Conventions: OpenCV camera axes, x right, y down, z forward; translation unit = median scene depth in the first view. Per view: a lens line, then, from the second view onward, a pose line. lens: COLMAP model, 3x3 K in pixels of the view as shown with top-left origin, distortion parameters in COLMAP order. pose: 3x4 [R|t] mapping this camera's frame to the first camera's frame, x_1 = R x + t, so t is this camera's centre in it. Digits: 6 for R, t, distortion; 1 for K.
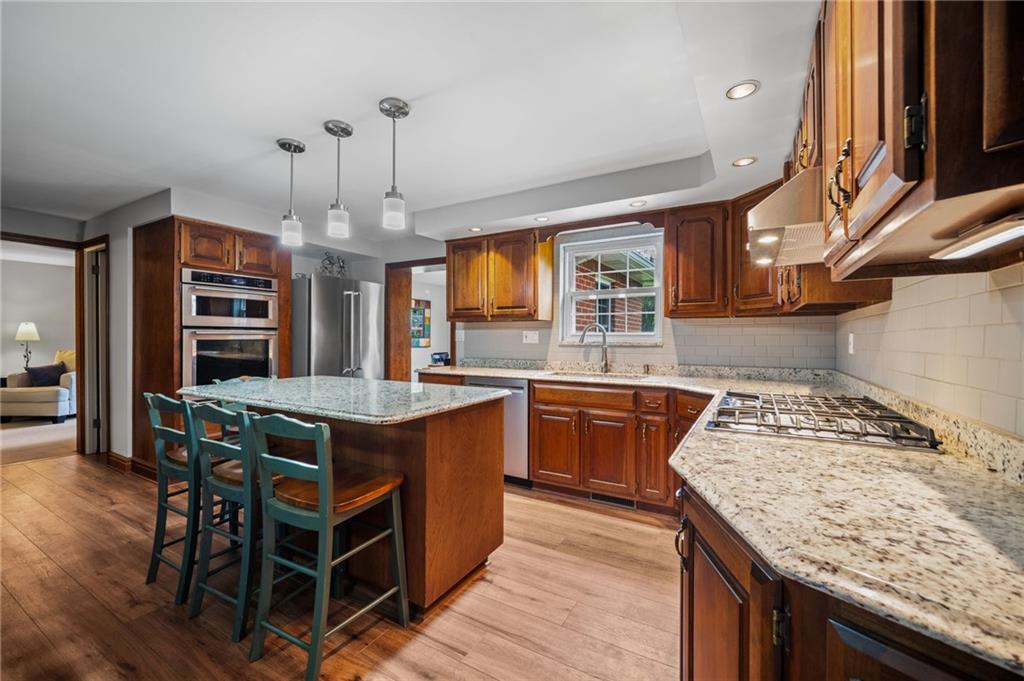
lens RADIAL K [[416.8, 0, 512.0], [0, 416.8, 340.5], [0, 0, 1]] dist [-0.003516, -0.000333]
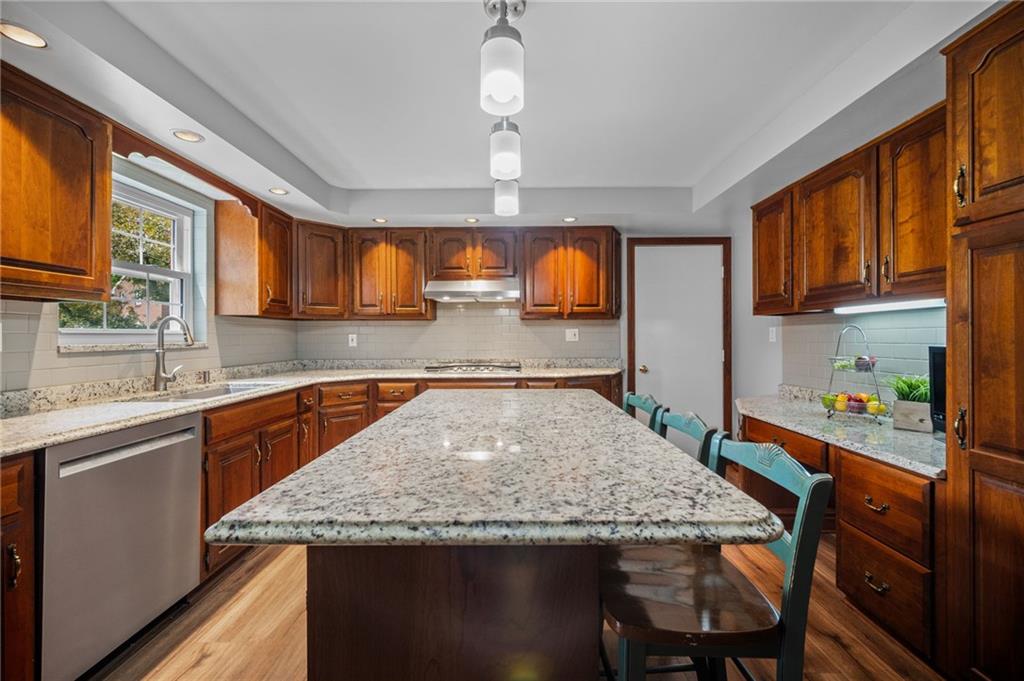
lens RADIAL K [[411.4, 0, 512.2], [0, 411.4, 337.6], [0, 0, 1]] dist [-0.004763, -0.000565]
pose [[-0.494946, -0.002447, 0.868920, -0.770919], [0.008457, 0.999935, 0.007633, -0.008891], [-0.868883, 0.011126, -0.494893, 1.043951]]
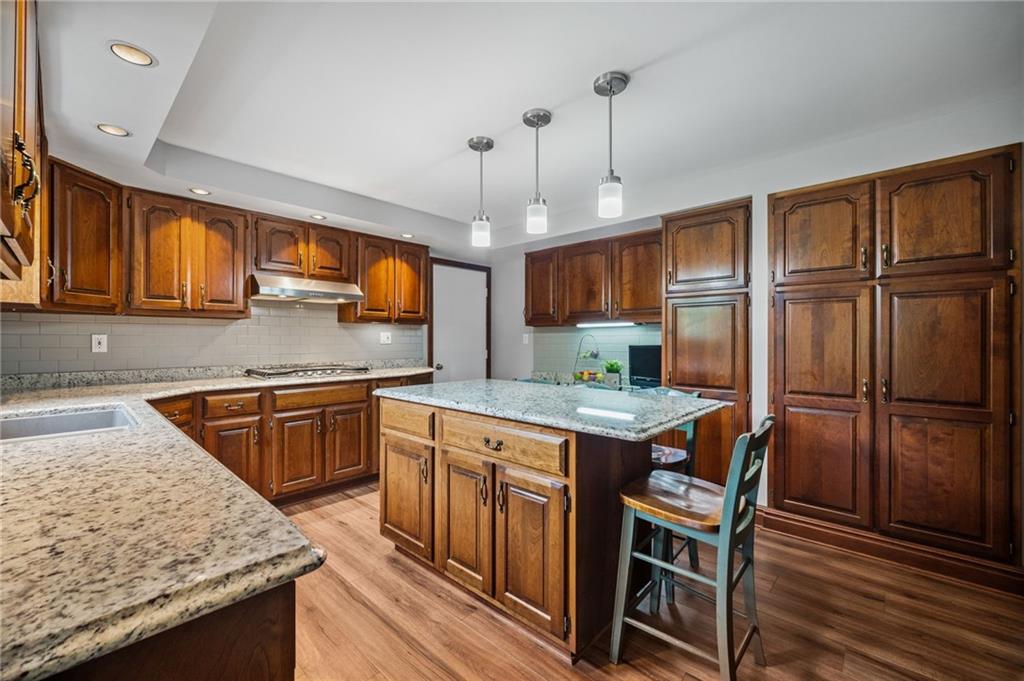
lens RADIAL K [[411.4, 0, 512.2], [0, 411.4, 337.6], [0, 0, 1]] dist [-0.004763, -0.000565]
pose [[-0.975157, -0.004360, 0.221471, -0.456579], [-0.003451, 0.999984, 0.004494, -0.014610], [-0.221487, 0.003619, -0.975157, 1.536822]]
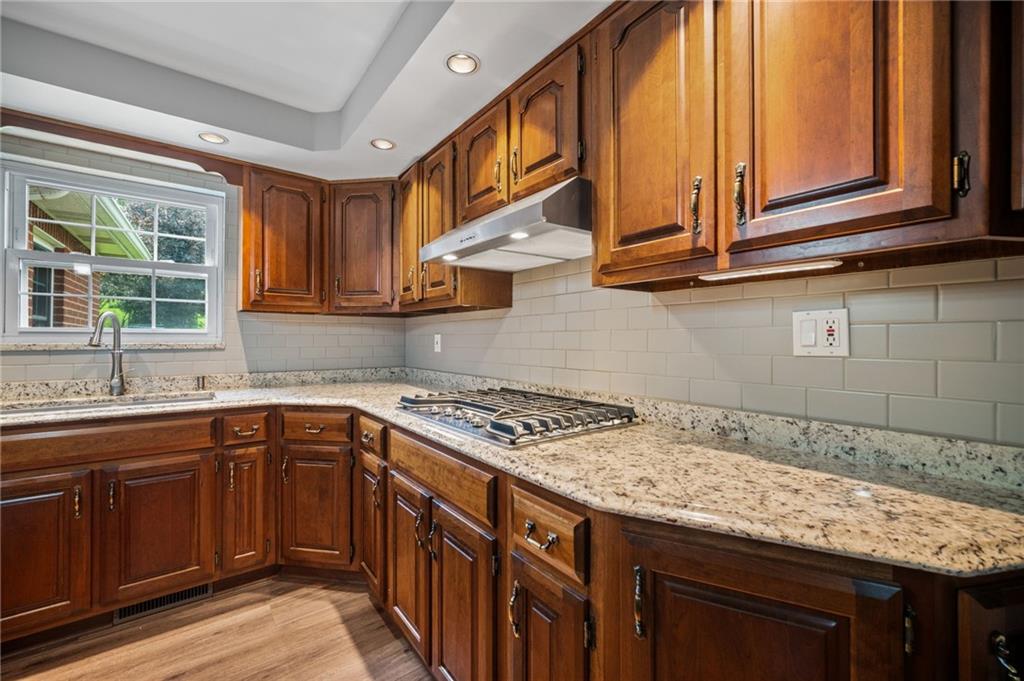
lens RADIAL K [[411.4, 0, 512.2], [0, 411.4, 337.6], [0, 0, 1]] dist [-0.004763, -0.000565]
pose [[0.385752, 0.003559, 0.922596, -0.126127], [0.003439, 0.999980, -0.005295, -0.000929], [-0.922596, 0.005215, 0.385732, 0.308655]]
